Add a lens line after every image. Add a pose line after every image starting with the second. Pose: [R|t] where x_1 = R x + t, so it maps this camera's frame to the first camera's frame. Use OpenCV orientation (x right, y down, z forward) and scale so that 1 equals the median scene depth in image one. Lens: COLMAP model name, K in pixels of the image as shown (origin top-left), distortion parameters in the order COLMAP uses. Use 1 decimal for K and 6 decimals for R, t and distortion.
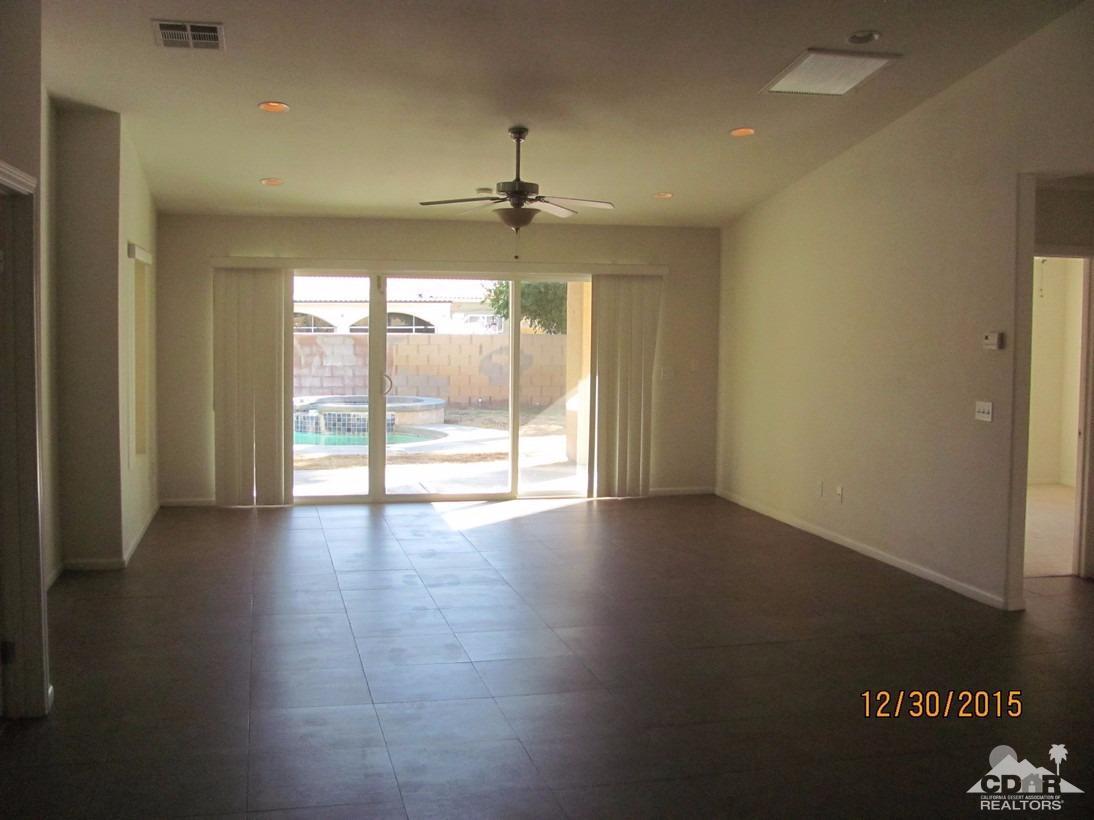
lens RADIAL K [[1155.9, 0, 547.0], [0, 1155.9, 402.2], [0, 0, 1]] dist [-0.221797, 0.285627]
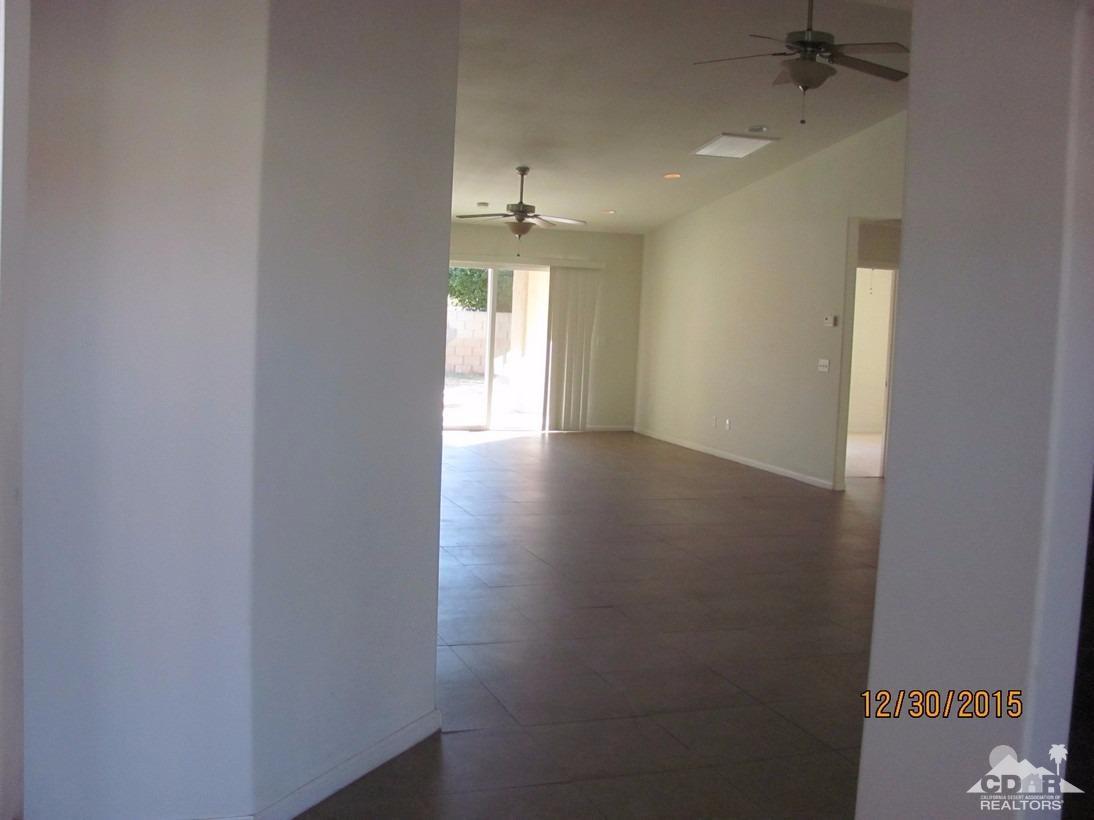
lens RADIAL K [[1155.9, 0, 547.0], [0, 1155.9, 402.2], [0, 0, 1]] dist [-0.221797, 0.285627]
pose [[0.993170, 0.024784, 0.114011, -0.154141], [-0.026611, 0.999540, 0.014532, 0.039766], [-0.113598, -0.017467, 0.993373, -0.472238]]
